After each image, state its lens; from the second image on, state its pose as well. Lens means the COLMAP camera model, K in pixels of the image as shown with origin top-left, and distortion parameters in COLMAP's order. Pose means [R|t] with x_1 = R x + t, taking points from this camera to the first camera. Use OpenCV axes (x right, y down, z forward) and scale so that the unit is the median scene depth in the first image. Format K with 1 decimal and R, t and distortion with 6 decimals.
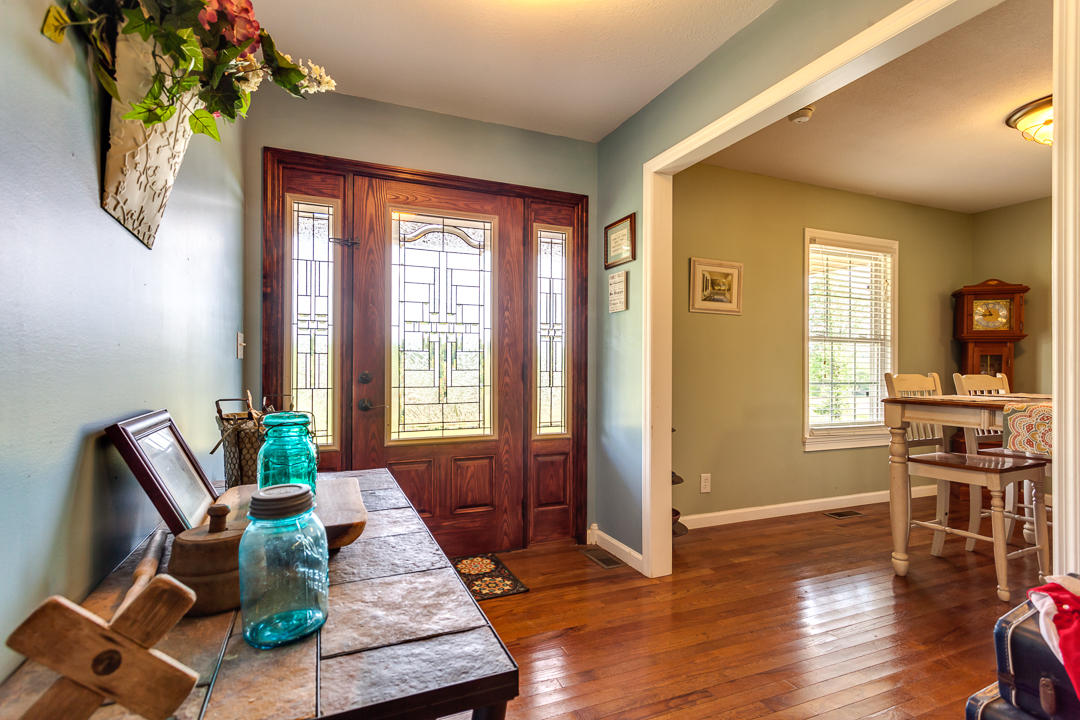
lens RADIAL K [[519.6, 0, 538.2], [0, 519.6, 362.8], [0, 0, 1]] dist [0.002759, 0.000729]
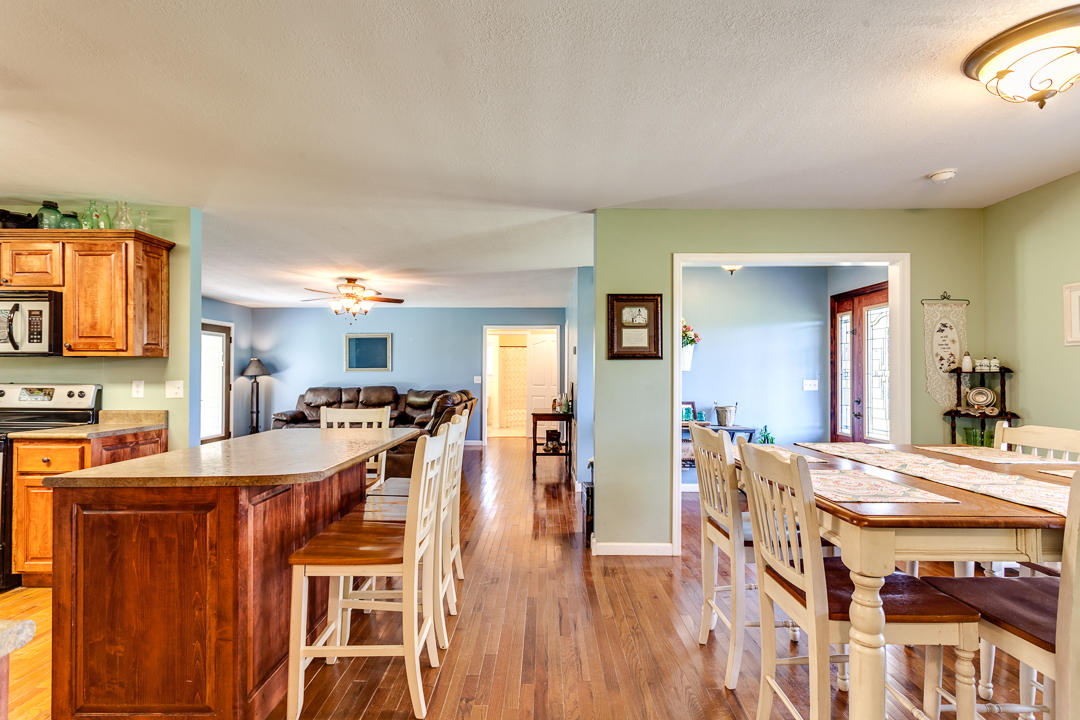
lens RADIAL K [[506.6, 0, 538.4], [0, 506.6, 371.1], [0, 0, 1]] dist [0.000088, 0.000208]
pose [[-0.382350, -0.013305, -0.923922, 1.388908], [0.005099, 0.999851, -0.016508, -0.042101], [0.924004, -0.011023, -0.382225, 0.469757]]
